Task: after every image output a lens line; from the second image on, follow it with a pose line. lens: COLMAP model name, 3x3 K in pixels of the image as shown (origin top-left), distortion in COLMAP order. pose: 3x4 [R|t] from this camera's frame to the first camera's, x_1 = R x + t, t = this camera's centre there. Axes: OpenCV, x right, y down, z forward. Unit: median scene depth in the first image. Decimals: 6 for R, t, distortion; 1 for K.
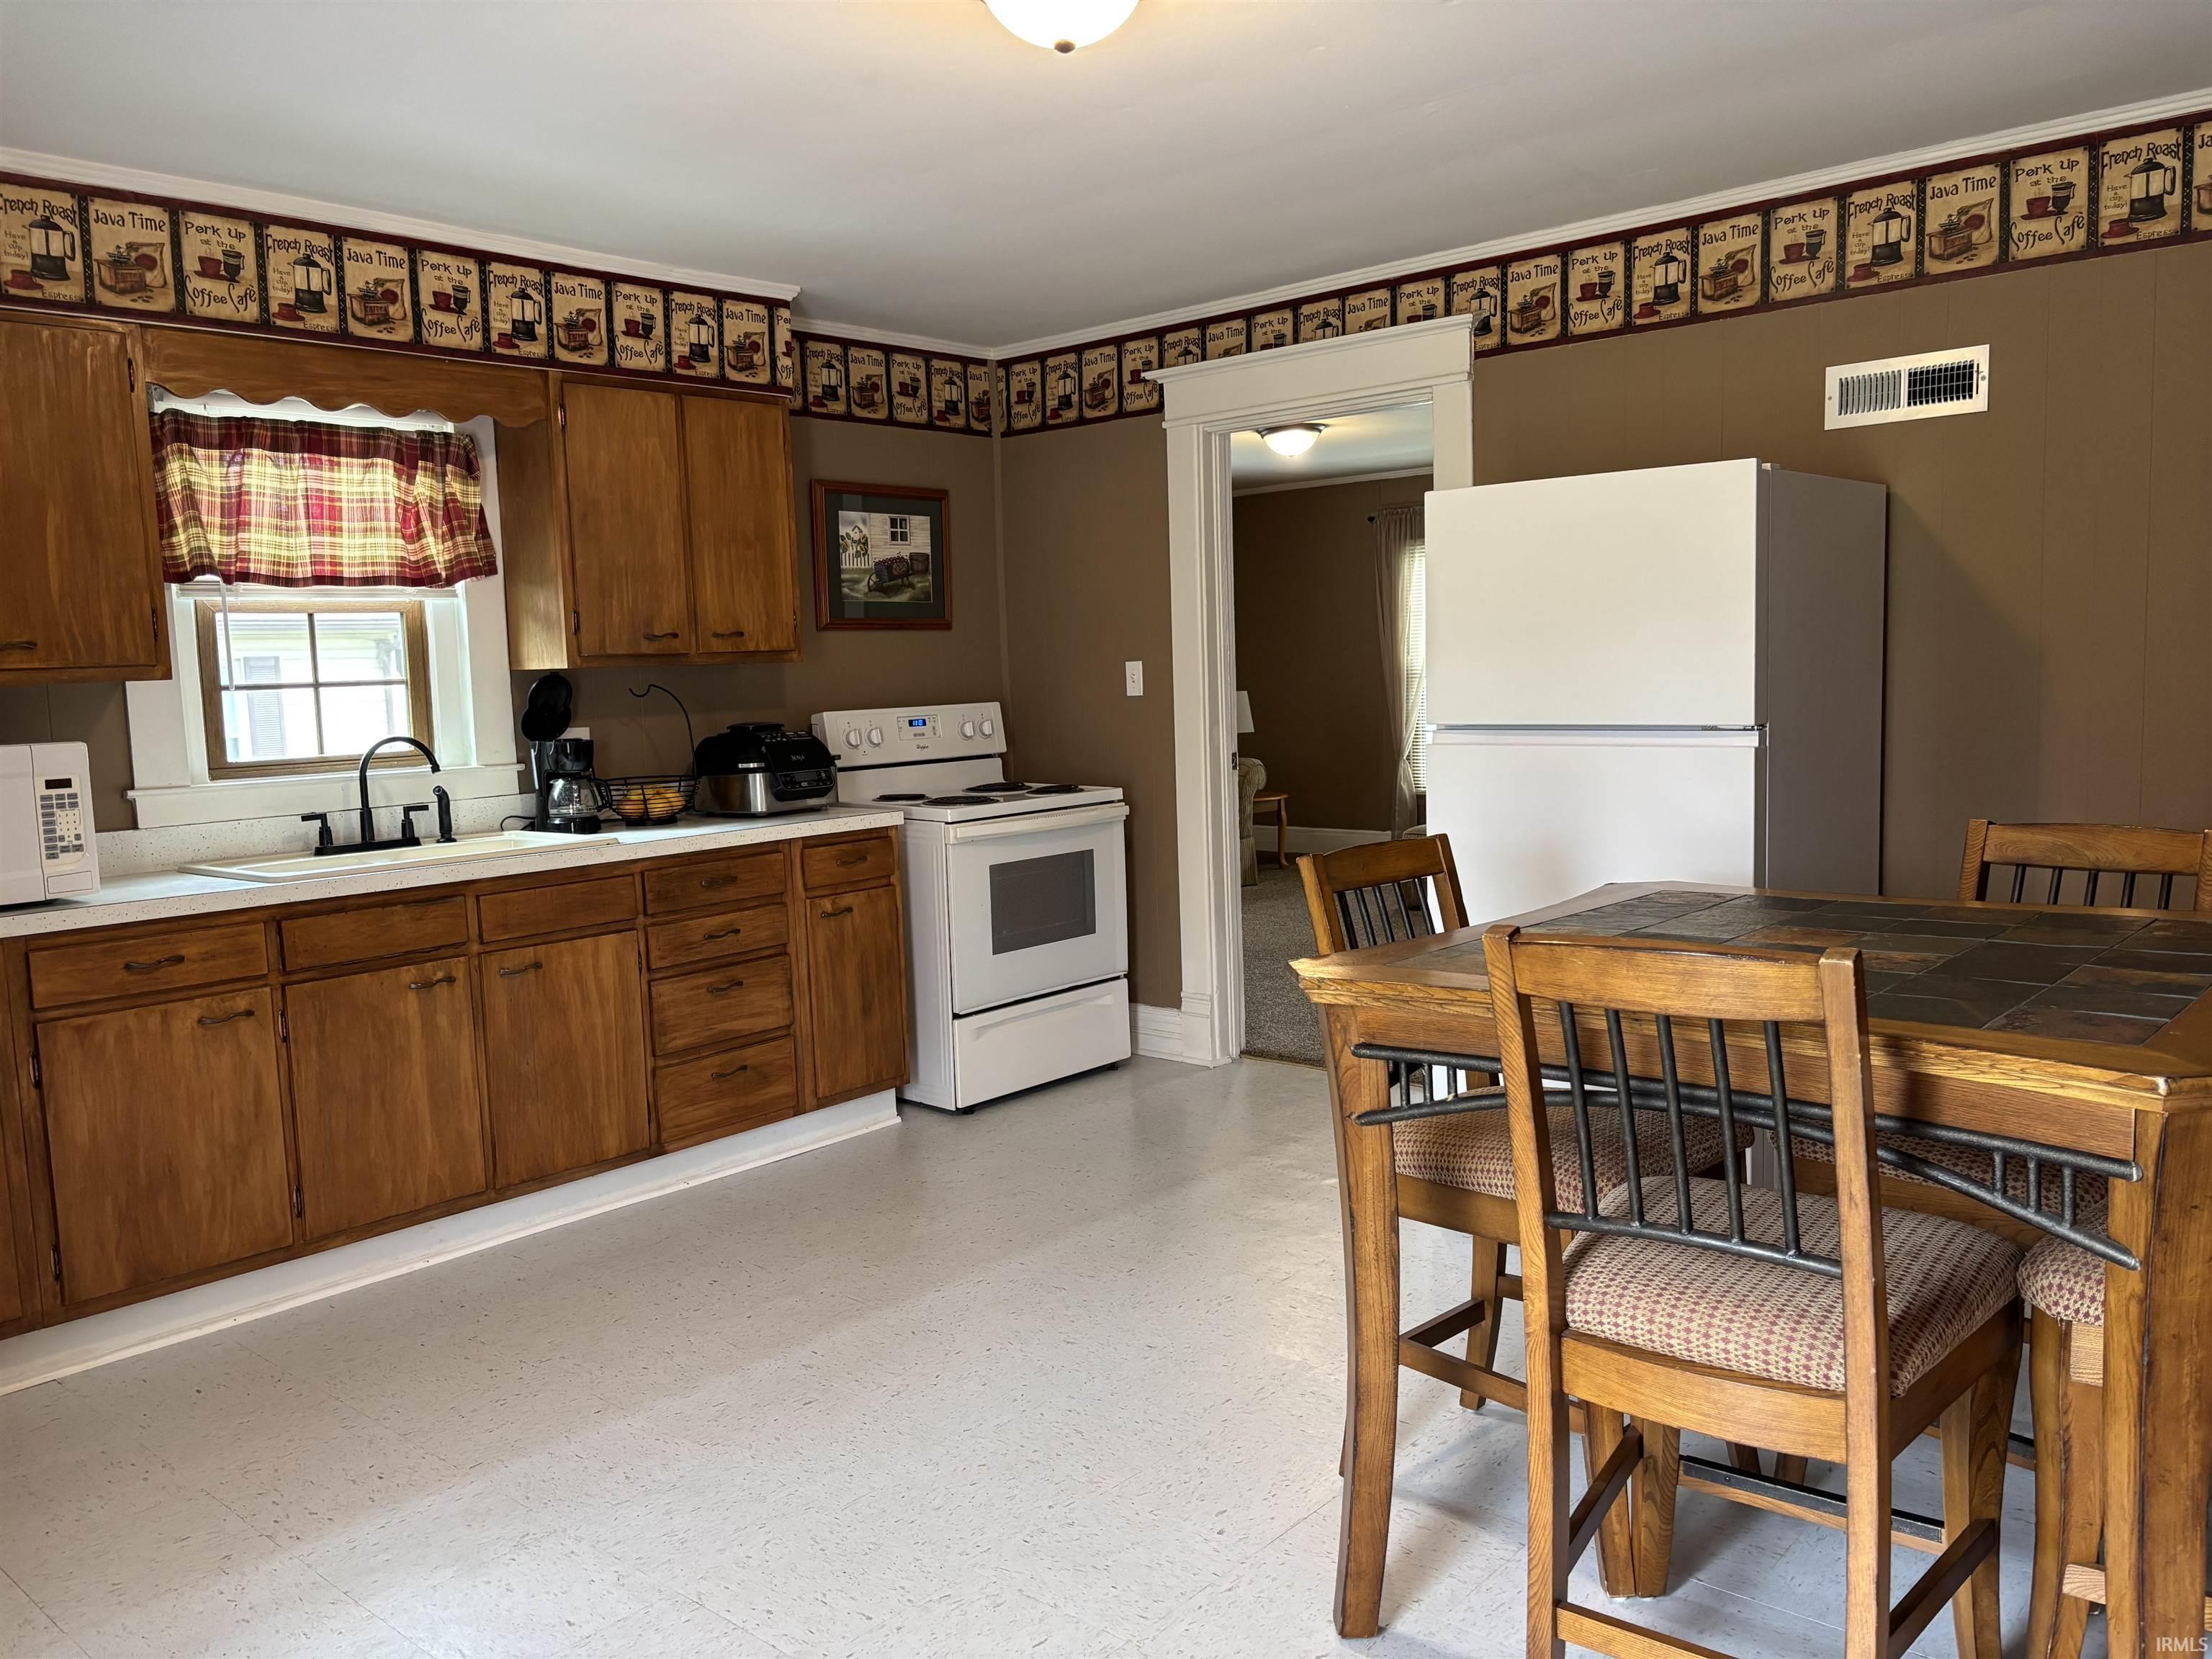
lens RADIAL K [[1675.7, 0, 1106.0], [0, 1675.7, 829.5], [0, 0, 1]] dist [0.040706, -0.041927]
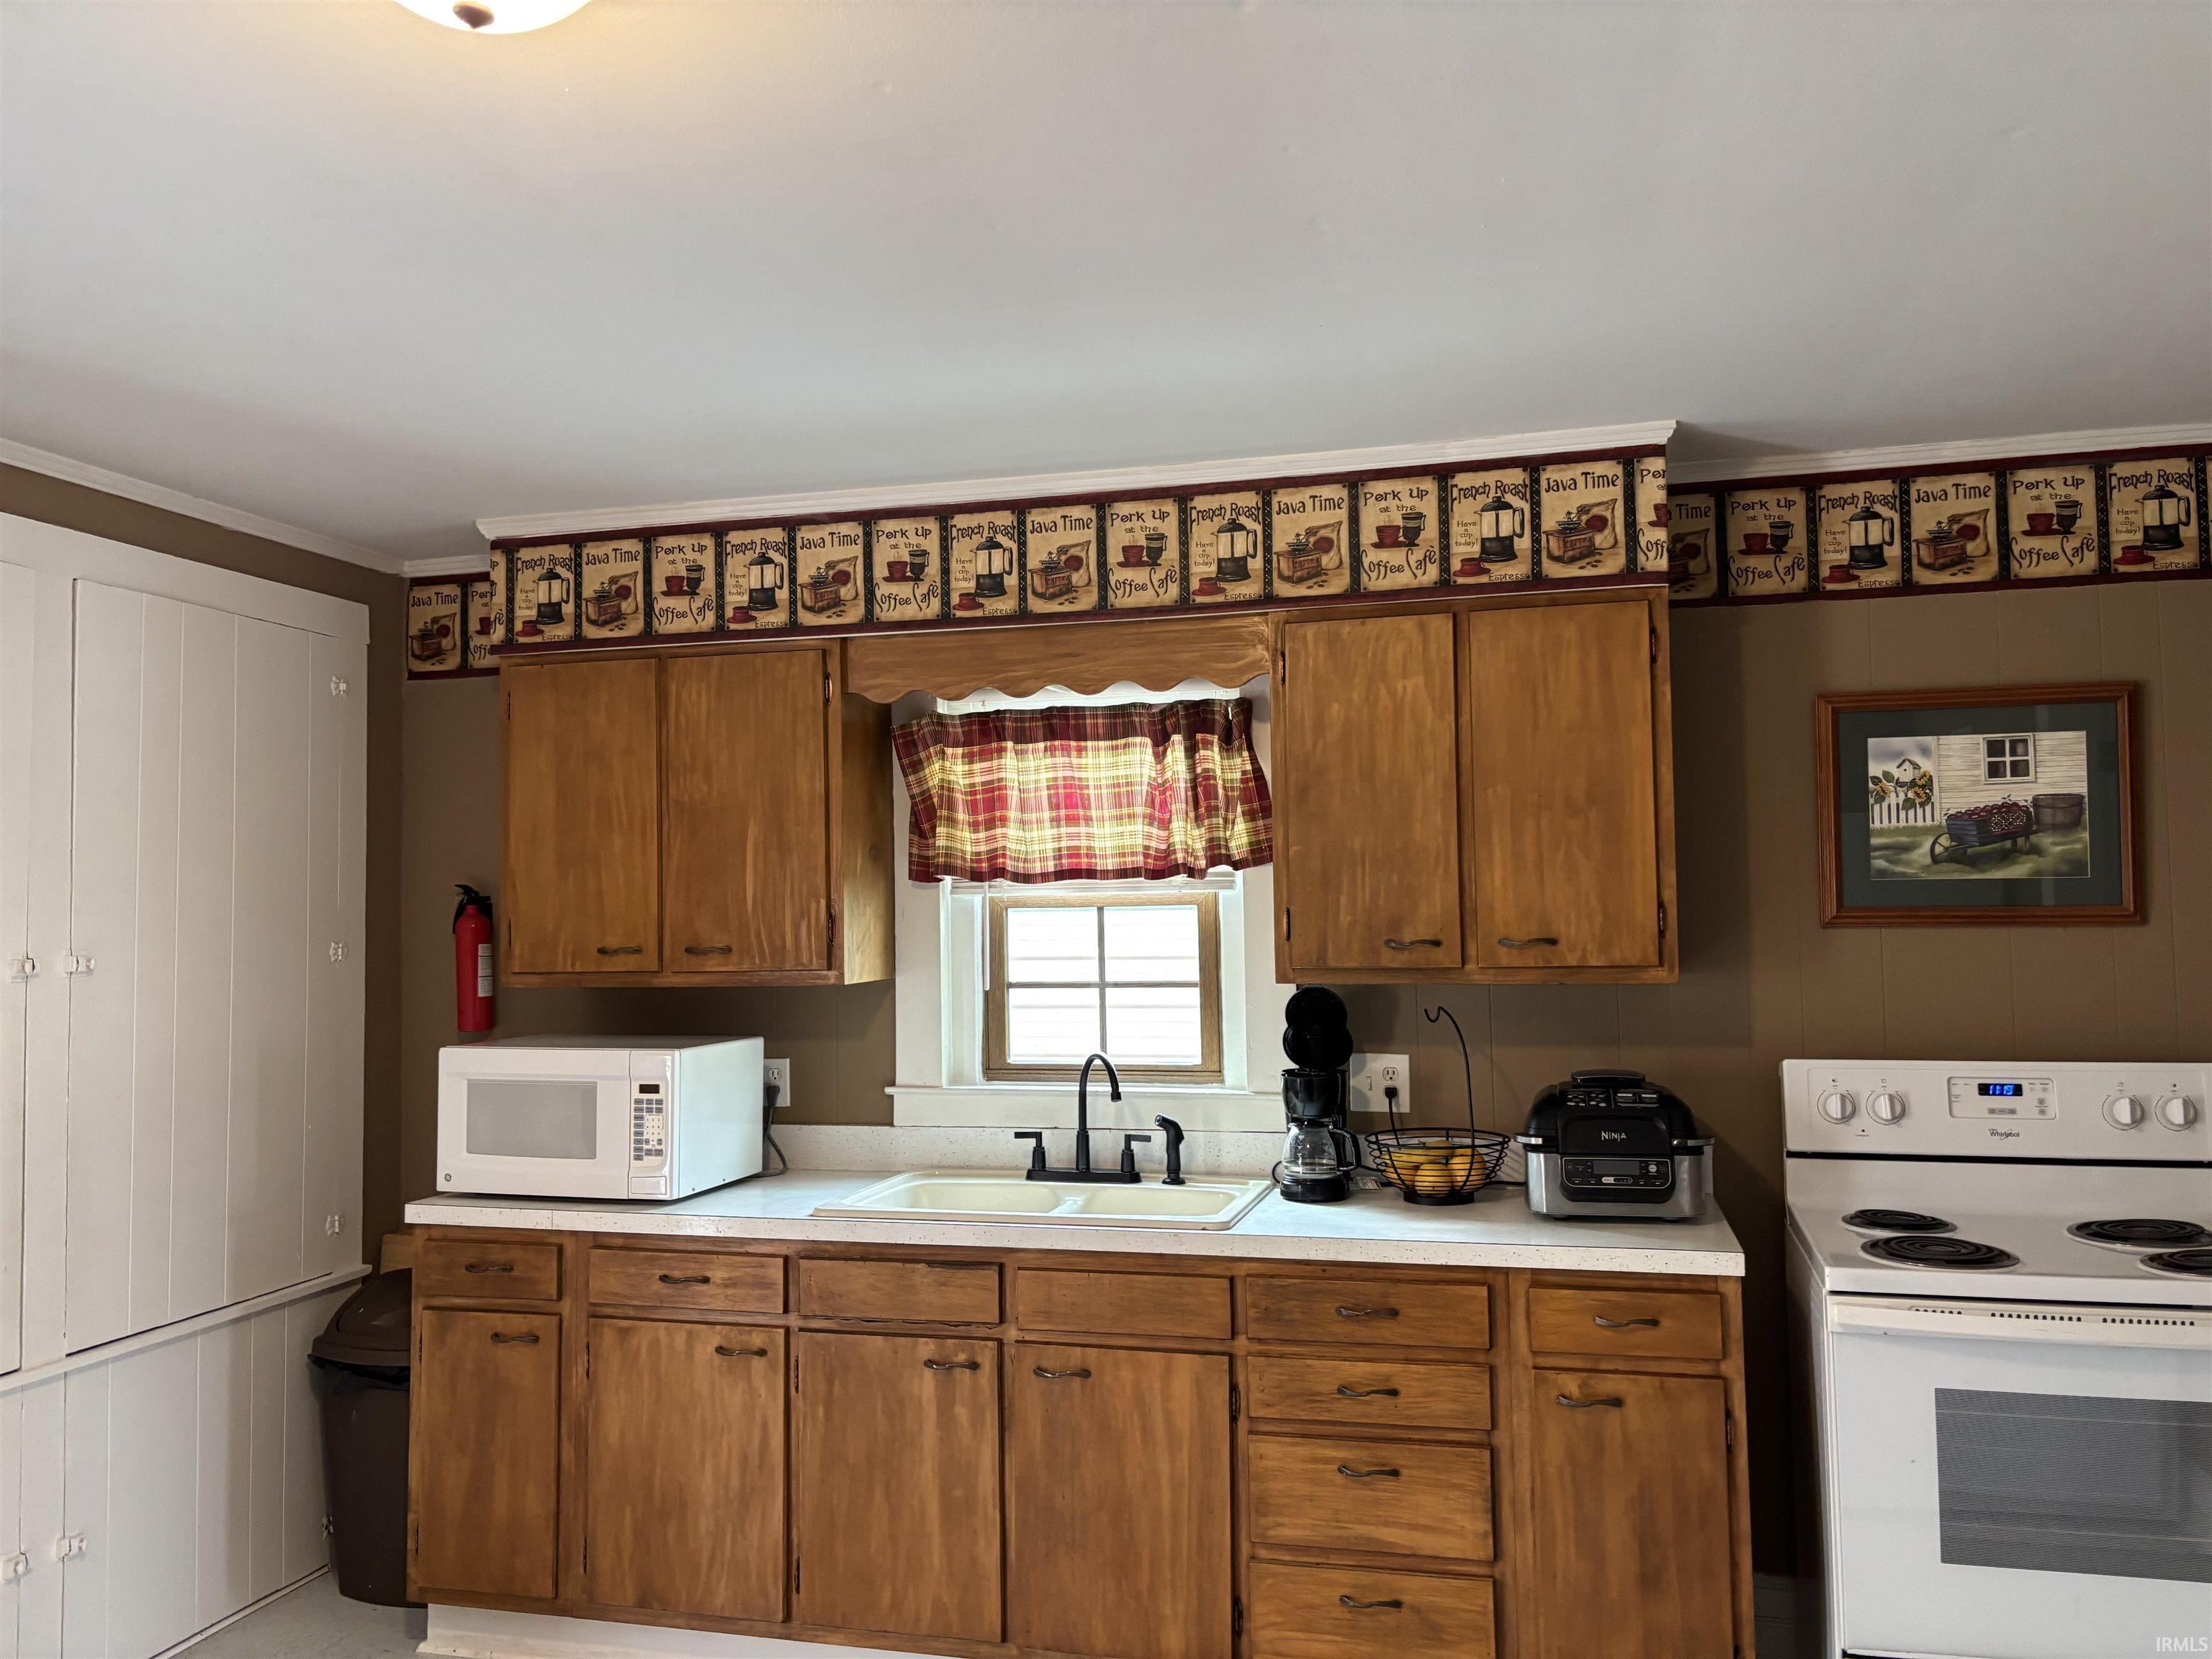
lens RADIAL K [[1602.2, 0, 1109.3], [0, 1602.2, 846.8], [0, 0, 1]] dist [0.019970, -0.001367]
pose [[0.463328, -0.004814, -0.886174, 0.314131], [-0.090216, 0.994534, -0.052572, -0.118393], [0.881583, 0.104305, 0.460361, 0.612918]]
